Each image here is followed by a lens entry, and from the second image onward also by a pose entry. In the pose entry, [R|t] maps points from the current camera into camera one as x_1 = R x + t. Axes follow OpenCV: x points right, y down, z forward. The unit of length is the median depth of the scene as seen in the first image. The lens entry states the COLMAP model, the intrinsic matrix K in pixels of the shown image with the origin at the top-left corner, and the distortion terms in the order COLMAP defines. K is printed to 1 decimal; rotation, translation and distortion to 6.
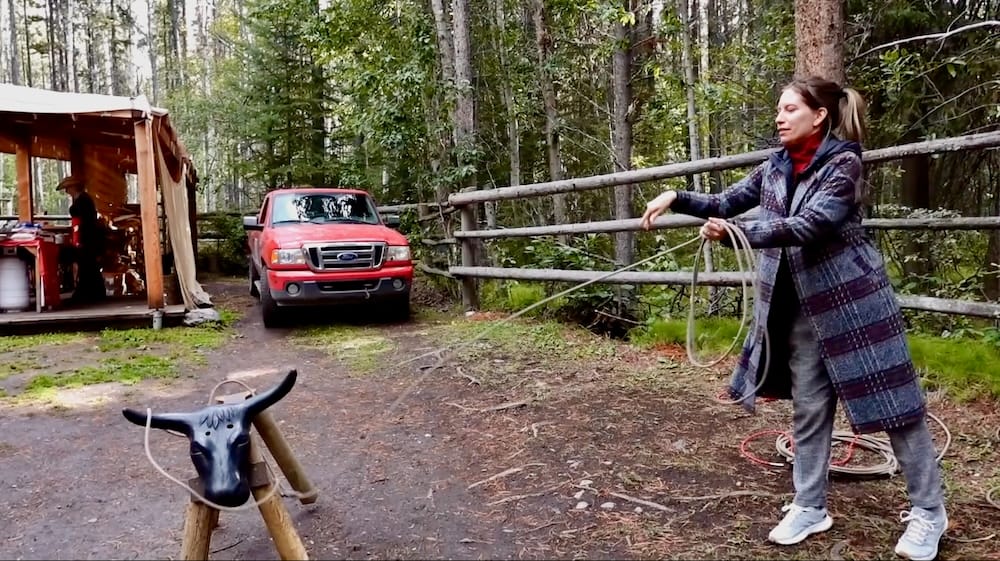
lens RADIAL K [[807.3, 0, 500.0], [0, 807.3, 280.5], [0, 0, 1]] dist [0.001958, 0.001833]
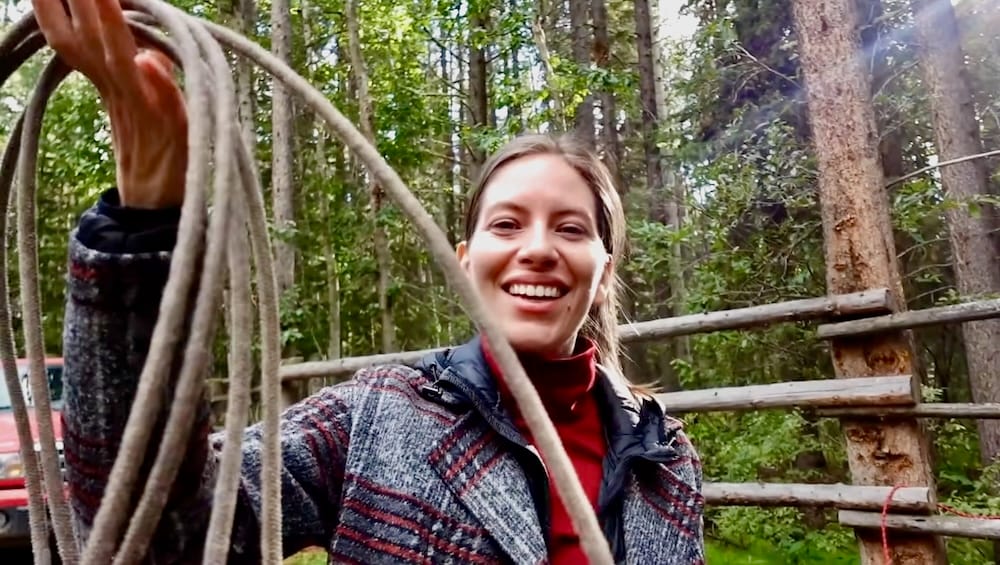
lens RADIAL K [[718.6, 0, 500.0], [0, 718.6, 282.5], [0, 0, 1]] dist [0.002195, 0.000853]
pose [[0.953203, 0.035590, 0.300230, -0.056451], [0.032144, 0.975488, -0.217691, -0.031936], [-0.300619, 0.217154, 0.928694, 0.305536]]
